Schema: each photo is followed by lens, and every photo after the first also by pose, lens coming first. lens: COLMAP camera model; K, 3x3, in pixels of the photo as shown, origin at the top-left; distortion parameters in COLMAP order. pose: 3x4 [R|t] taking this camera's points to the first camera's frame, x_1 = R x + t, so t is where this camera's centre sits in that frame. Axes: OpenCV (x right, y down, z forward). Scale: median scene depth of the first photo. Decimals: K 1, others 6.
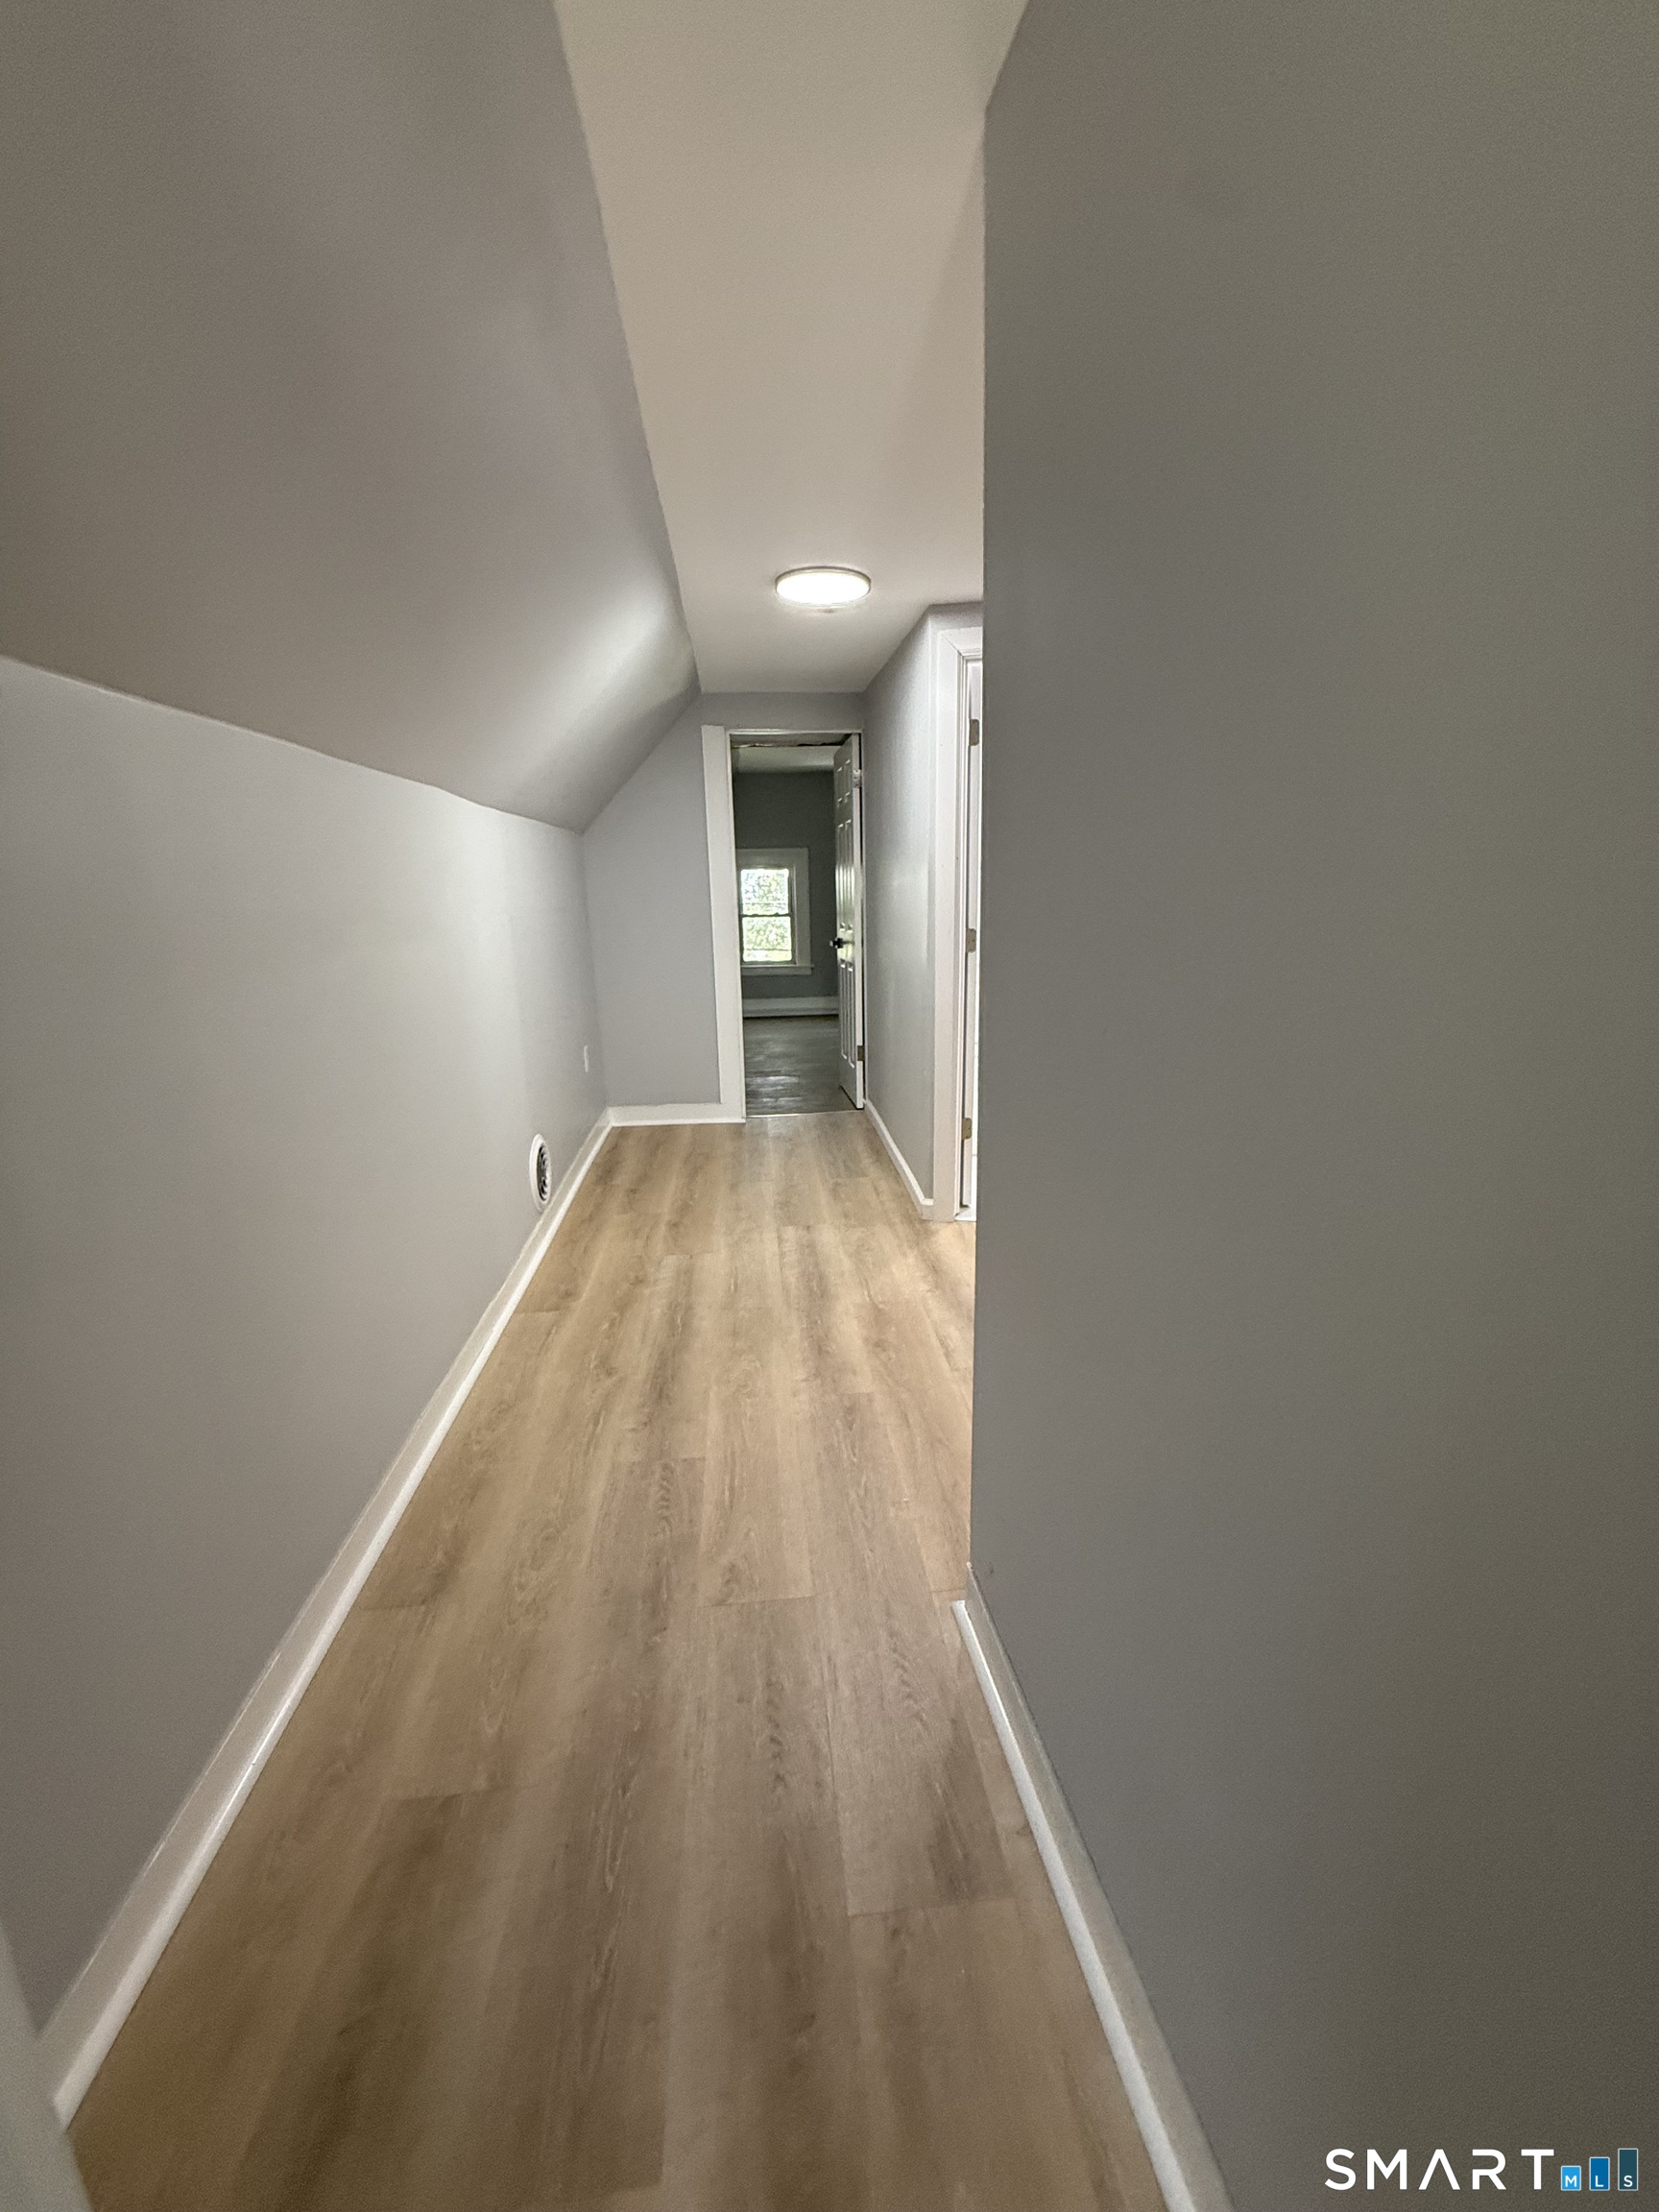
lens RADIAL K [[880.1, 0, 820.5], [0, 880.1, 1100.1], [0, 0, 1]] dist [-0.000709, 0.000079]
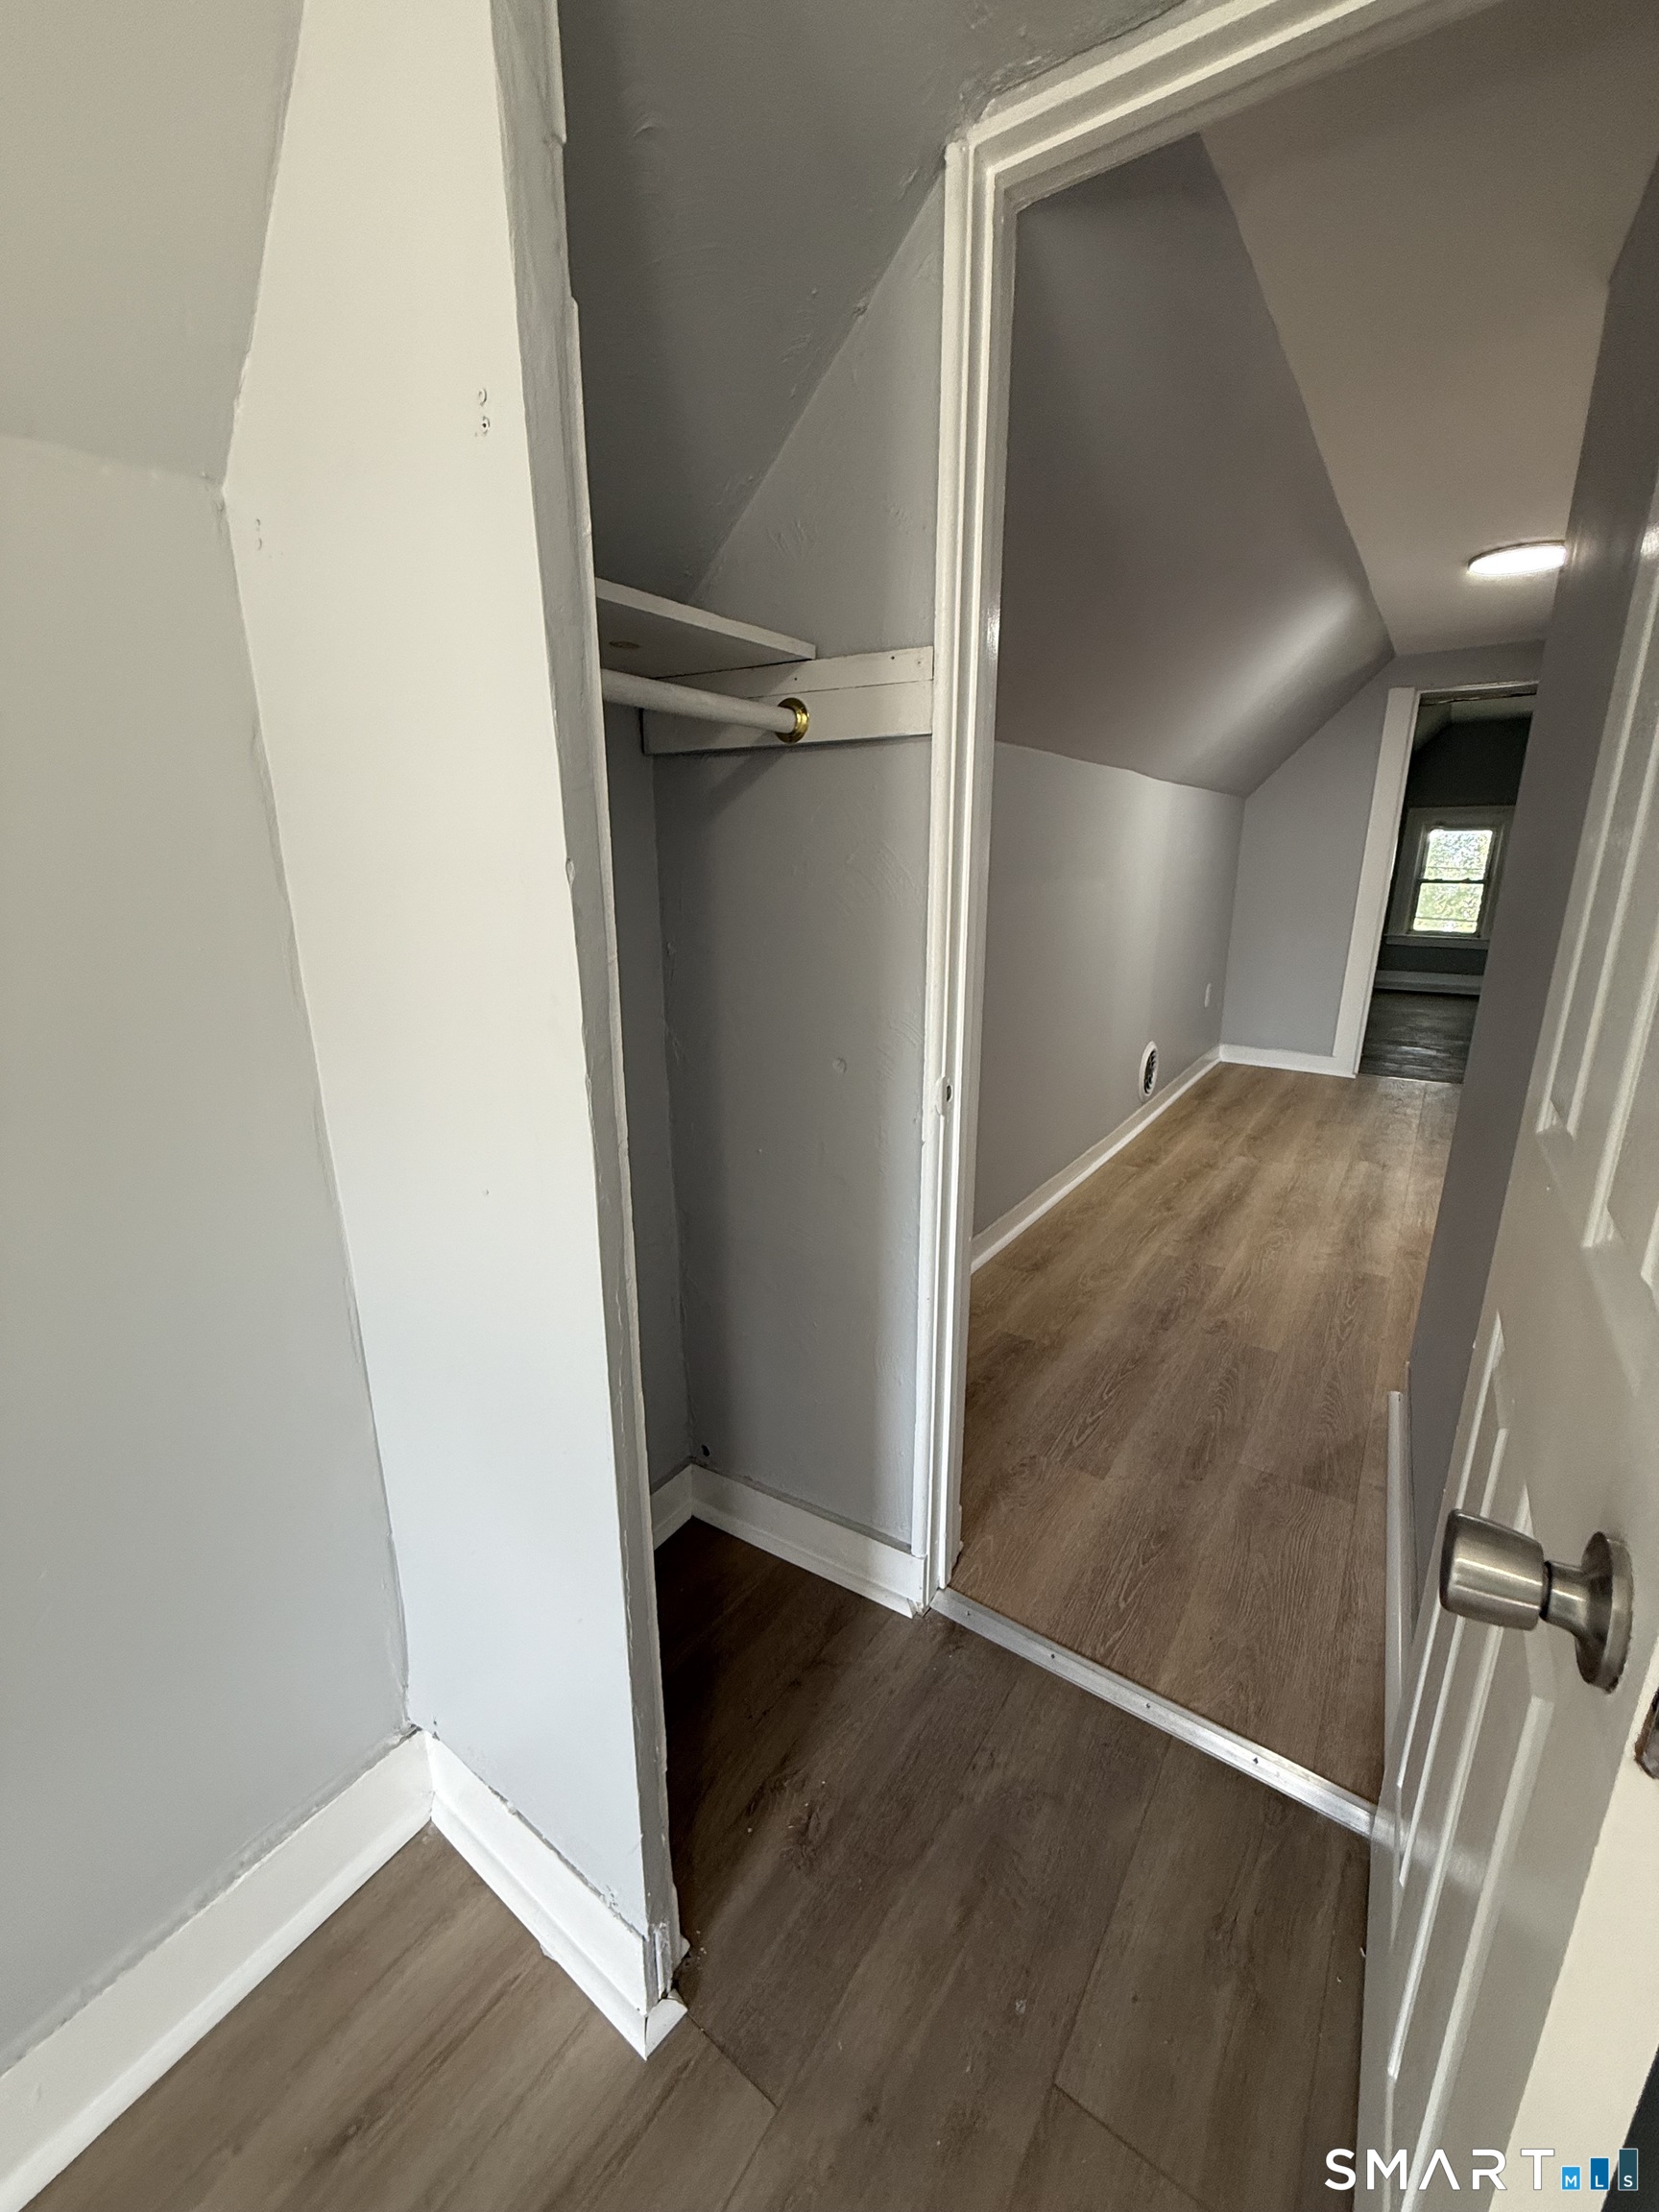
lens RADIAL K [[882.0, 0, 829.4], [0, 882.0, 1105.2], [0, 0, 1]] dist [-0.001215, 0.000331]
pose [[0.768545, 0.191801, -0.610369, 0.129138], [-0.163427, 0.981211, 0.102554, 0.085685], [0.618570, 0.020934, 0.785450, -0.321293]]
